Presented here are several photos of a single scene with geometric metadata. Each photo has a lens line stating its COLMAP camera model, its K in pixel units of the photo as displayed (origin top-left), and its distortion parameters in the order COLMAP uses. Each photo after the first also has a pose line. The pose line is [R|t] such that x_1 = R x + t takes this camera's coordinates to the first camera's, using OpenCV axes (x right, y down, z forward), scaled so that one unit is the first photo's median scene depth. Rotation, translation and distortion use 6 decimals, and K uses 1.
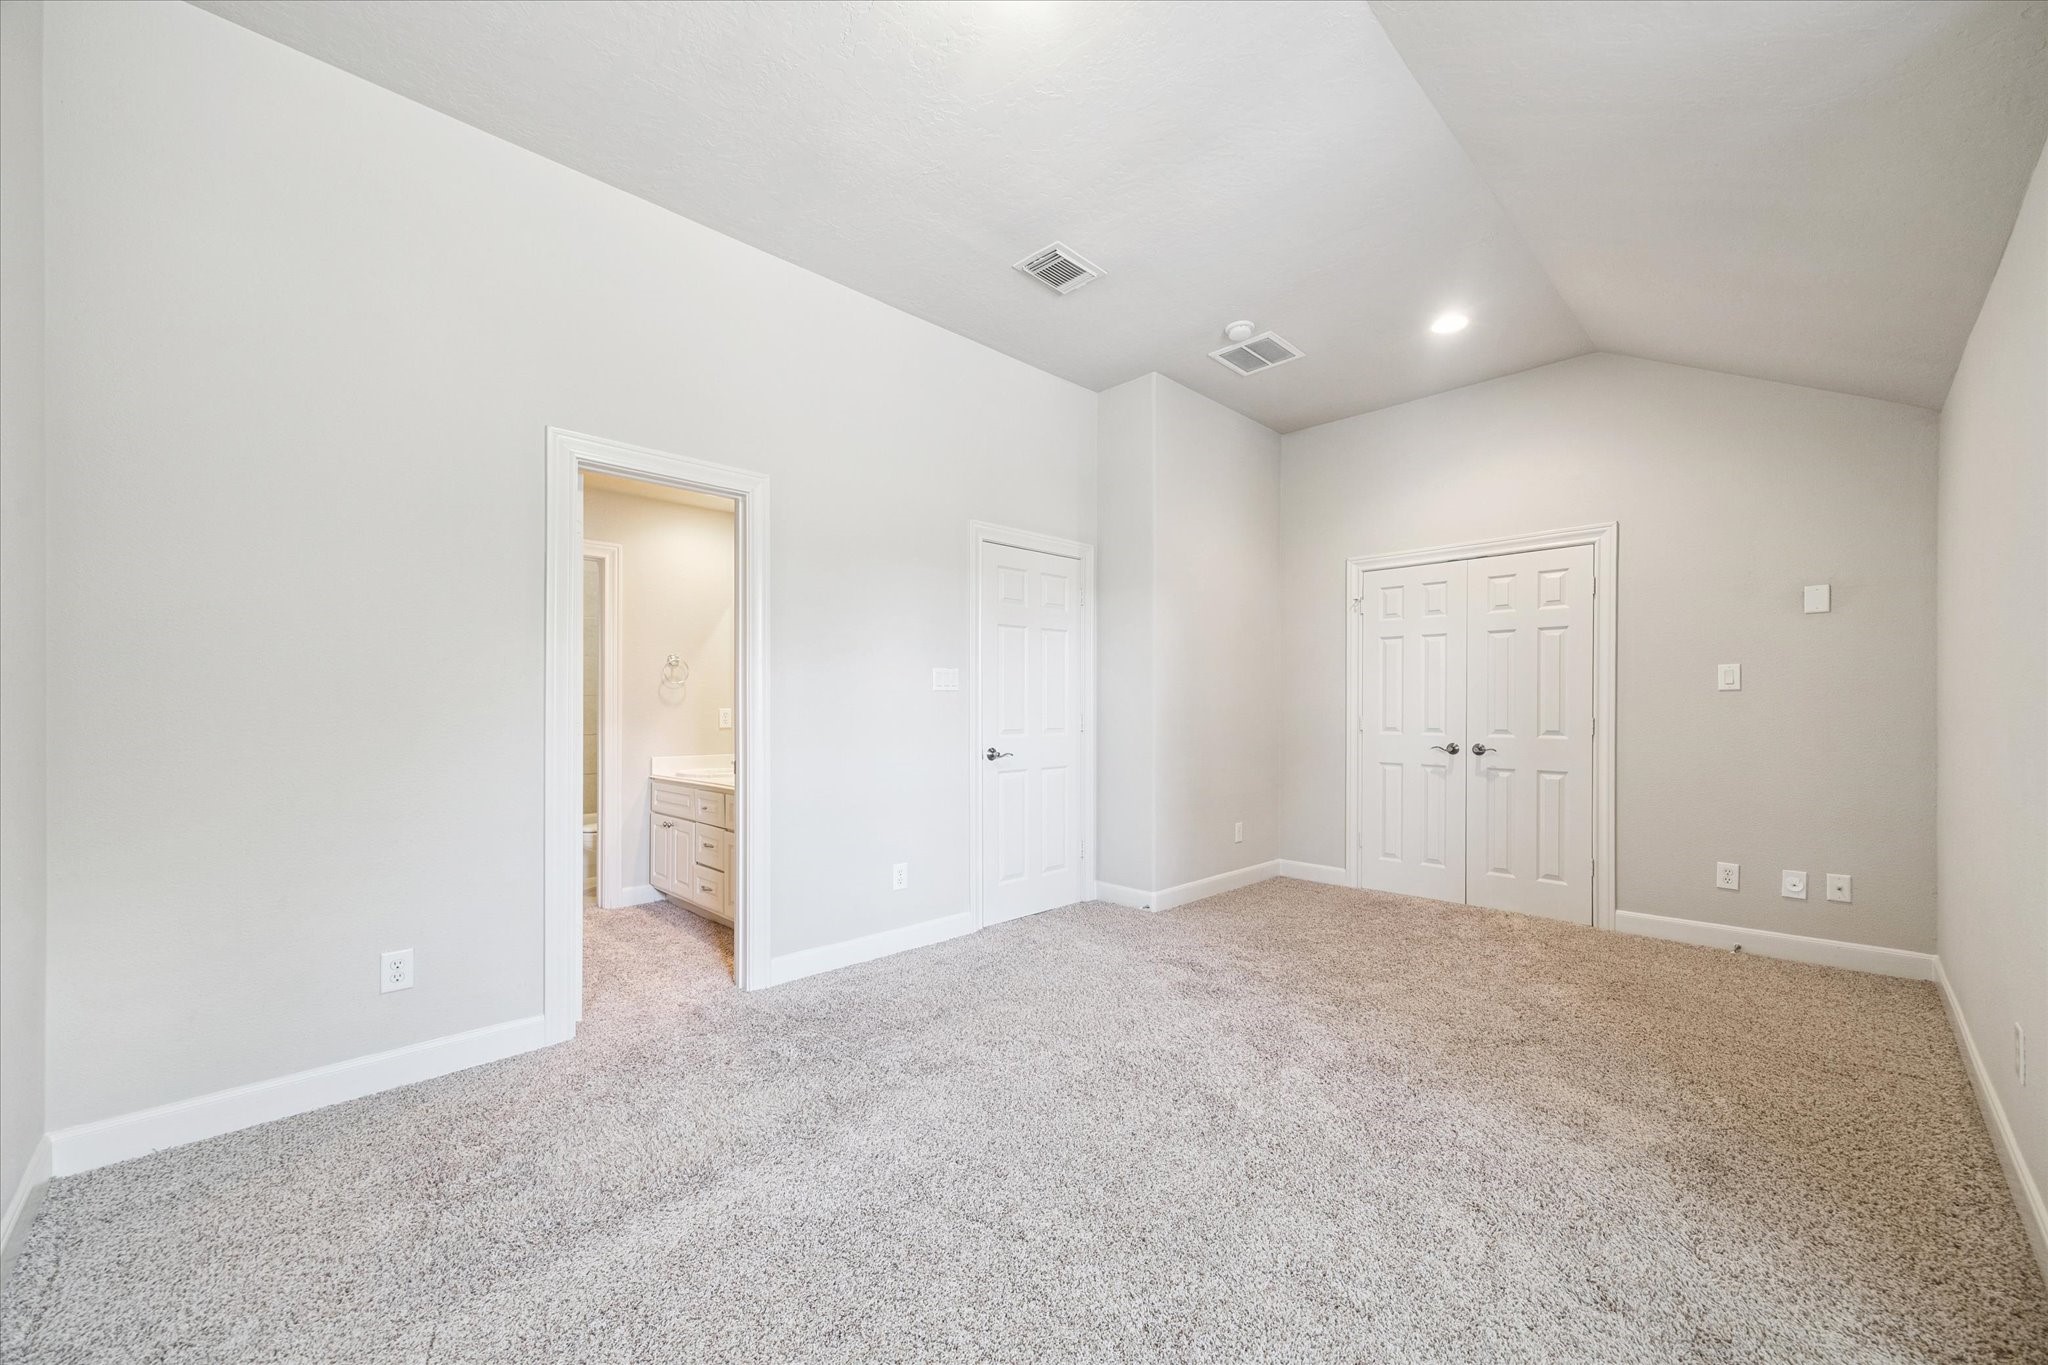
lens RADIAL K [[788.0, 0, 1036.3], [0, 788.0, 689.3], [0, 0, 1]] dist [-0.007259, 0.000247]
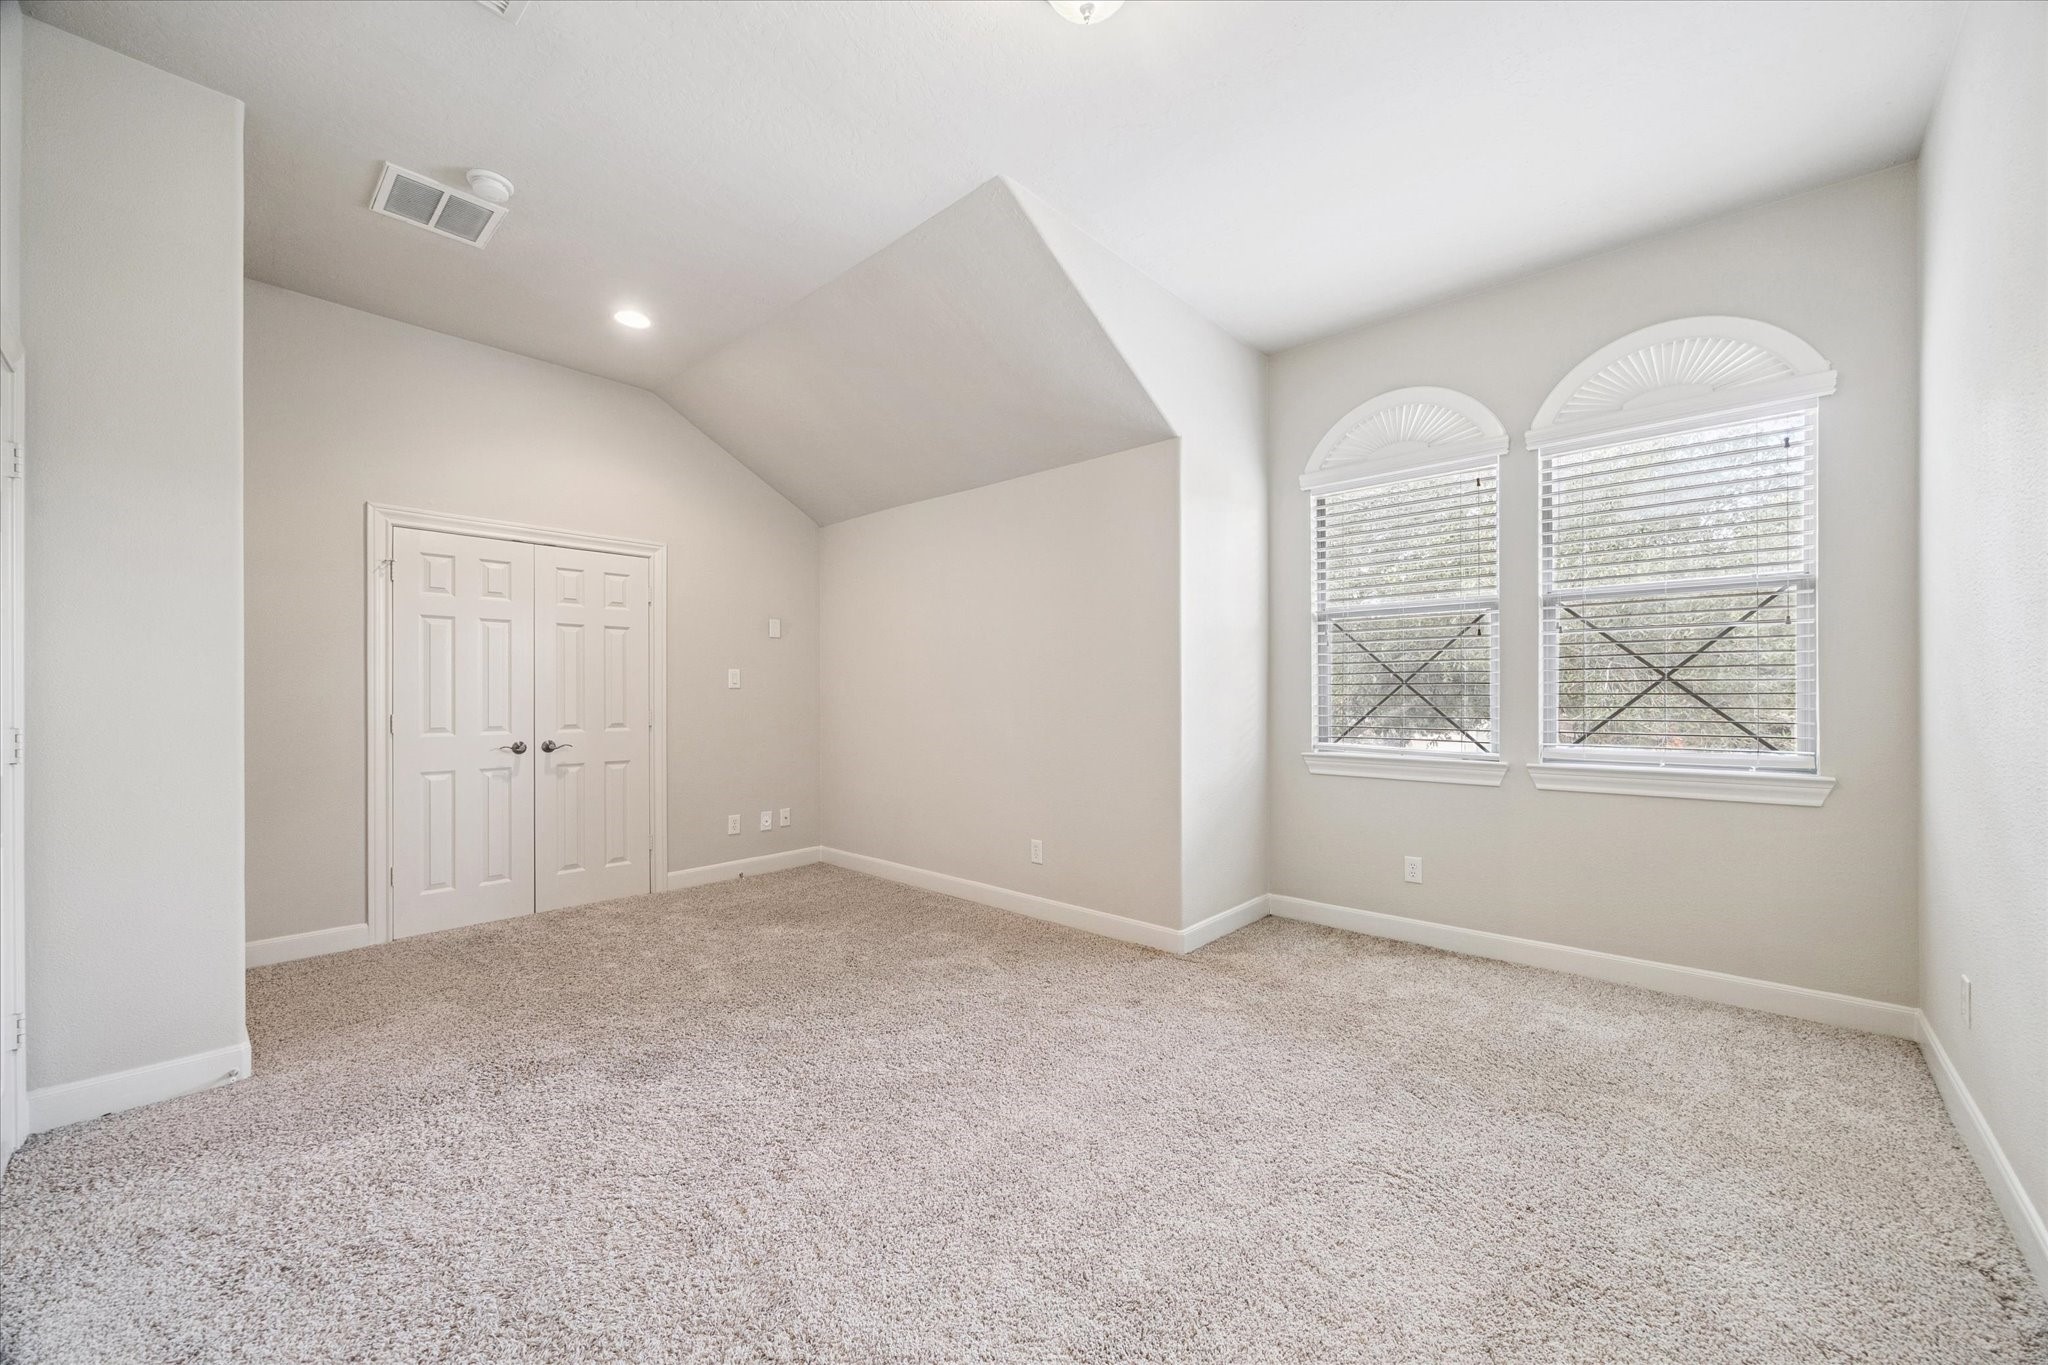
lens RADIAL K [[788.0, 0, 1036.3], [0, 788.0, 689.3], [0, 0, 1]] dist [-0.007259, 0.000247]
pose [[-0.063813, 0.004649, 0.997951, -0.448404], [-0.021620, 0.999748, -0.006040, -0.000128], [-0.997728, -0.021962, -0.063697, 0.490849]]
